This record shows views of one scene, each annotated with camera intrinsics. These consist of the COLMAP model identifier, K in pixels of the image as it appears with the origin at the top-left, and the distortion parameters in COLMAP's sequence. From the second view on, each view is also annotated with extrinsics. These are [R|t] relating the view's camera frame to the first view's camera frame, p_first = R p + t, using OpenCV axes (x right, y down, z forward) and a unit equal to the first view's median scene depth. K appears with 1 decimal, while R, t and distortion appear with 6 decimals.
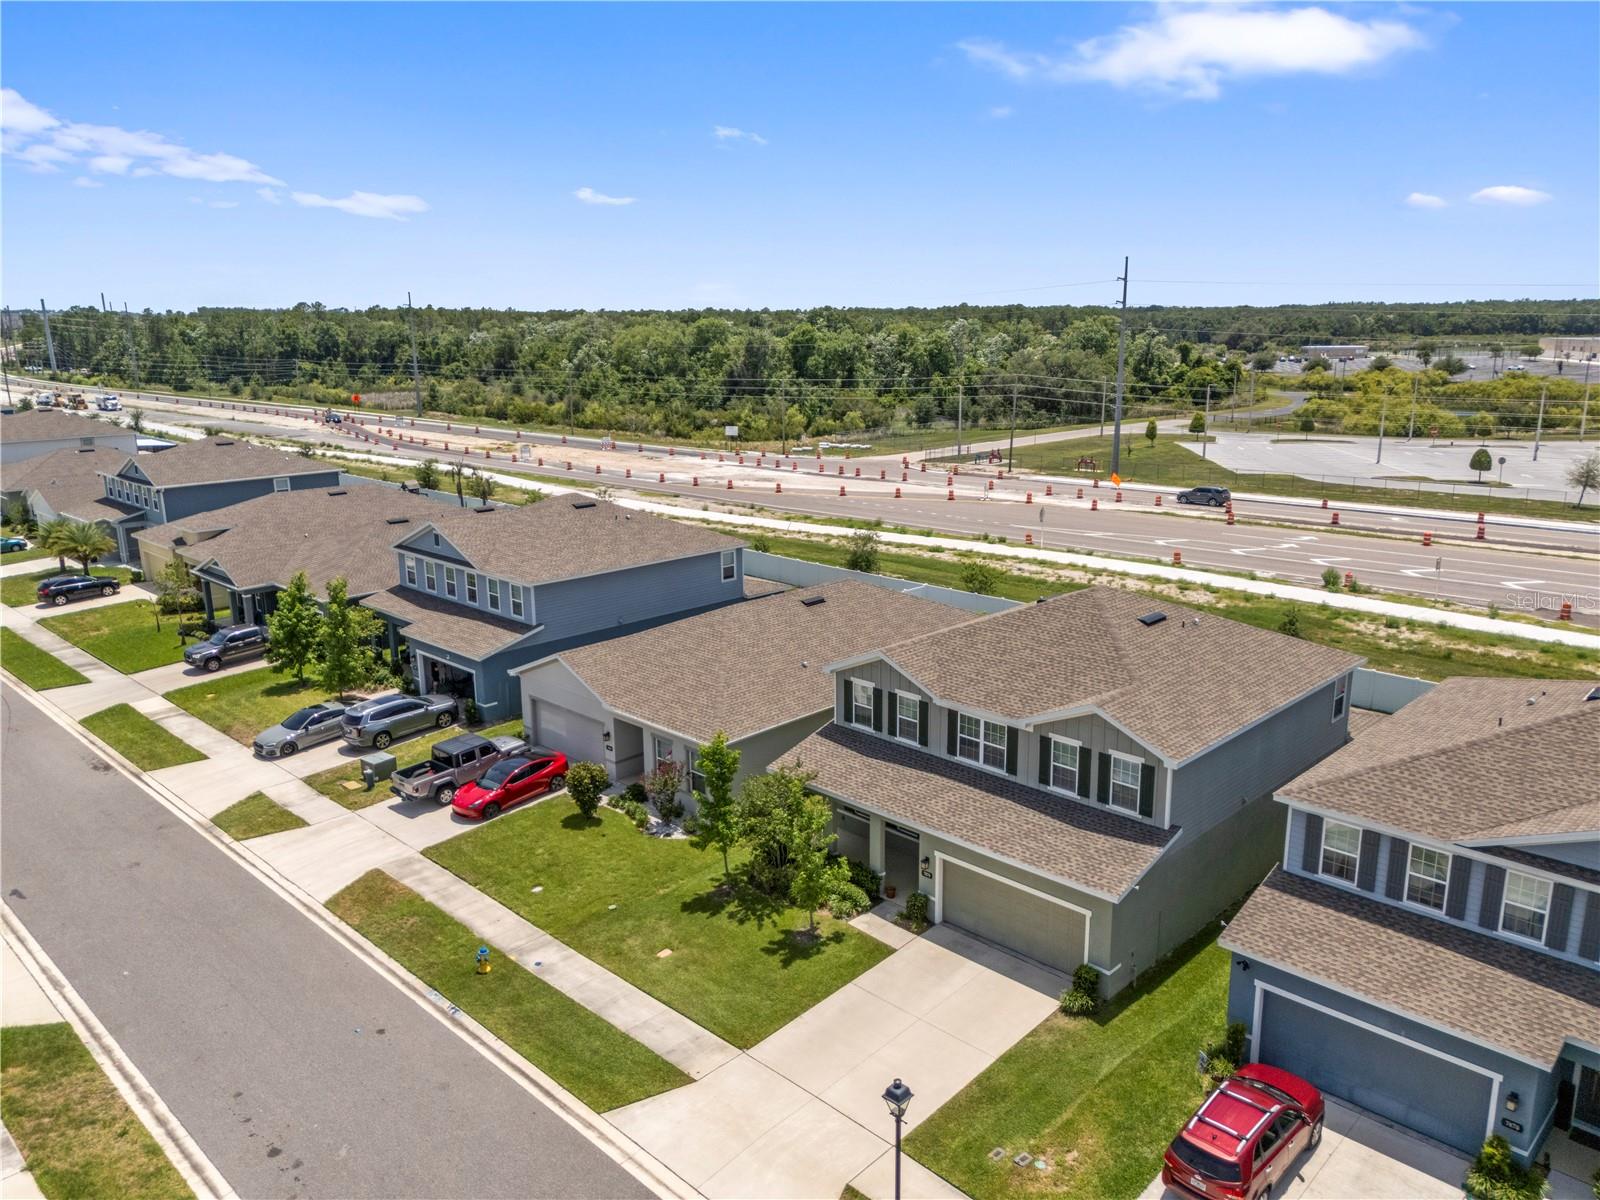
lens RADIAL K [[1178.7, 0, 796.9], [0, 1178.7, 606.7], [0, 0, 1]] dist [0.083534, -0.077648]
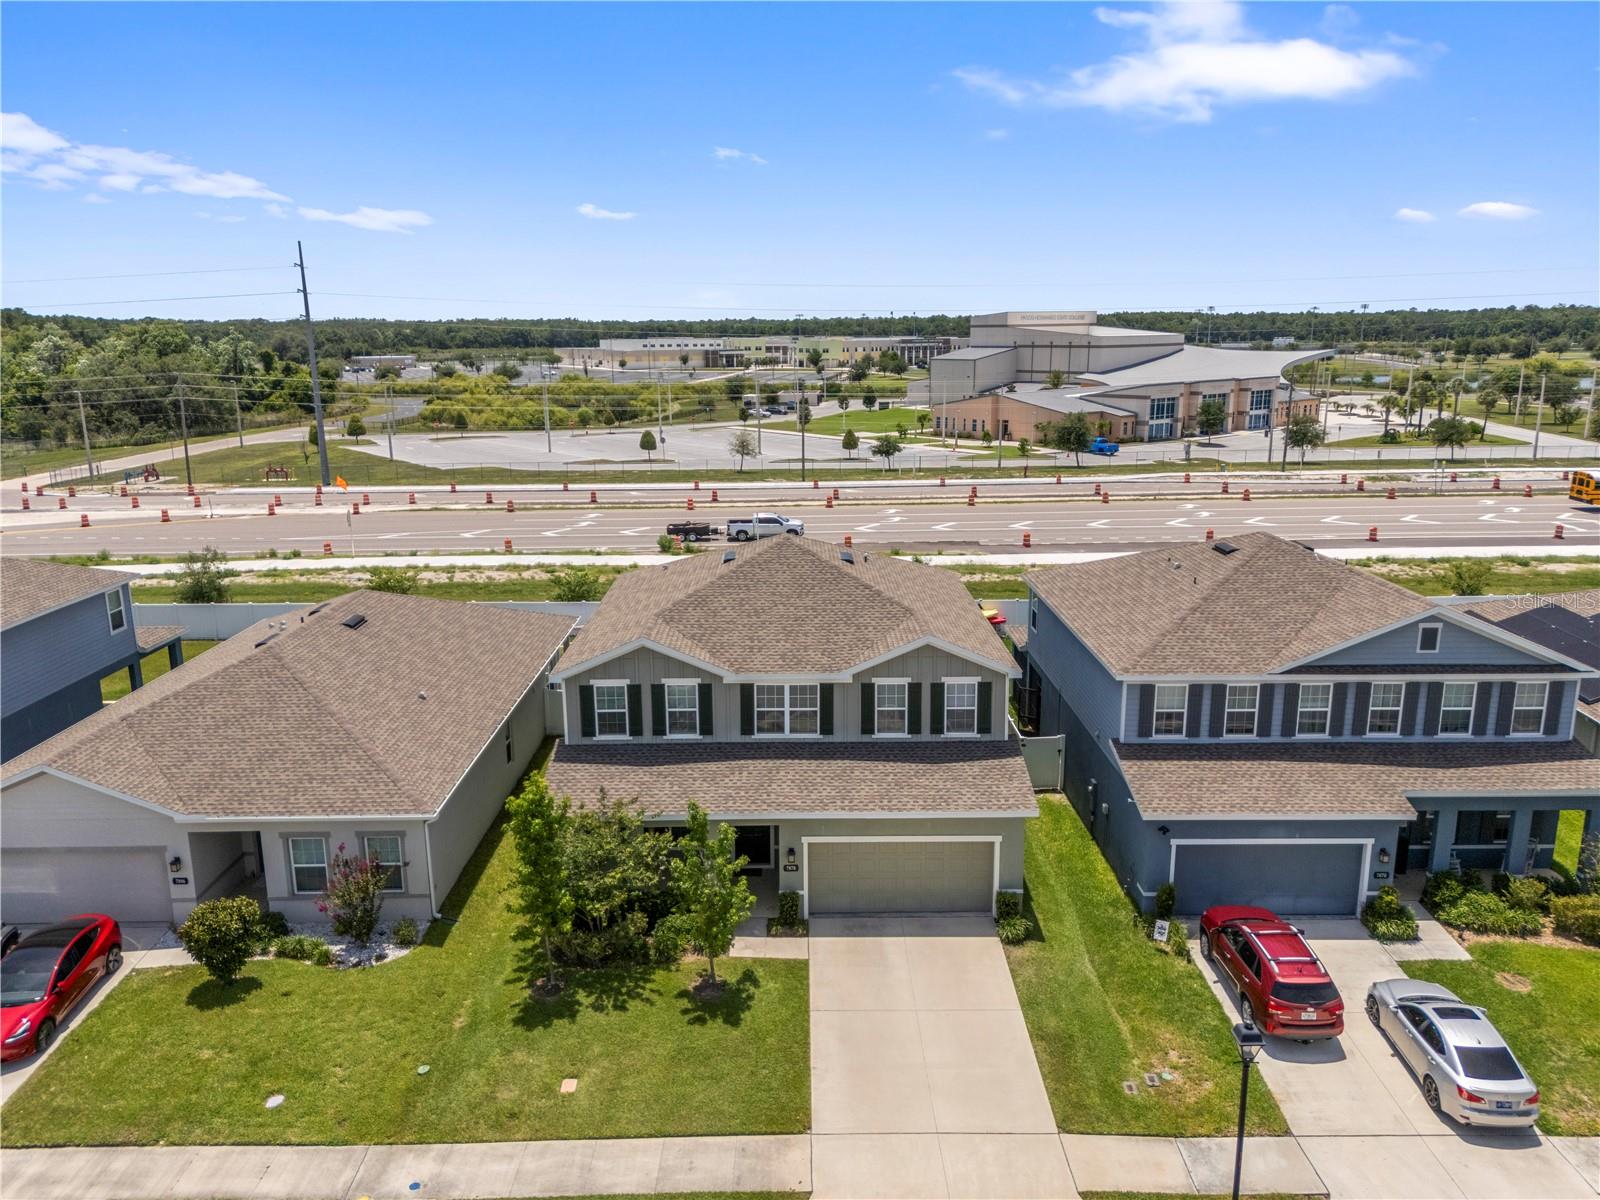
lens RADIAL K [[1178.7, 0, 802.5], [0, 1178.7, 604.1], [0, 0, 1]] dist [0.083534, -0.077648]
pose [[0.707548, -0.159855, 0.688348, -0.435207], [0.170844, 0.983878, 0.052876, -0.010596], [-0.685703, 0.080187, 0.723451, 0.328964]]
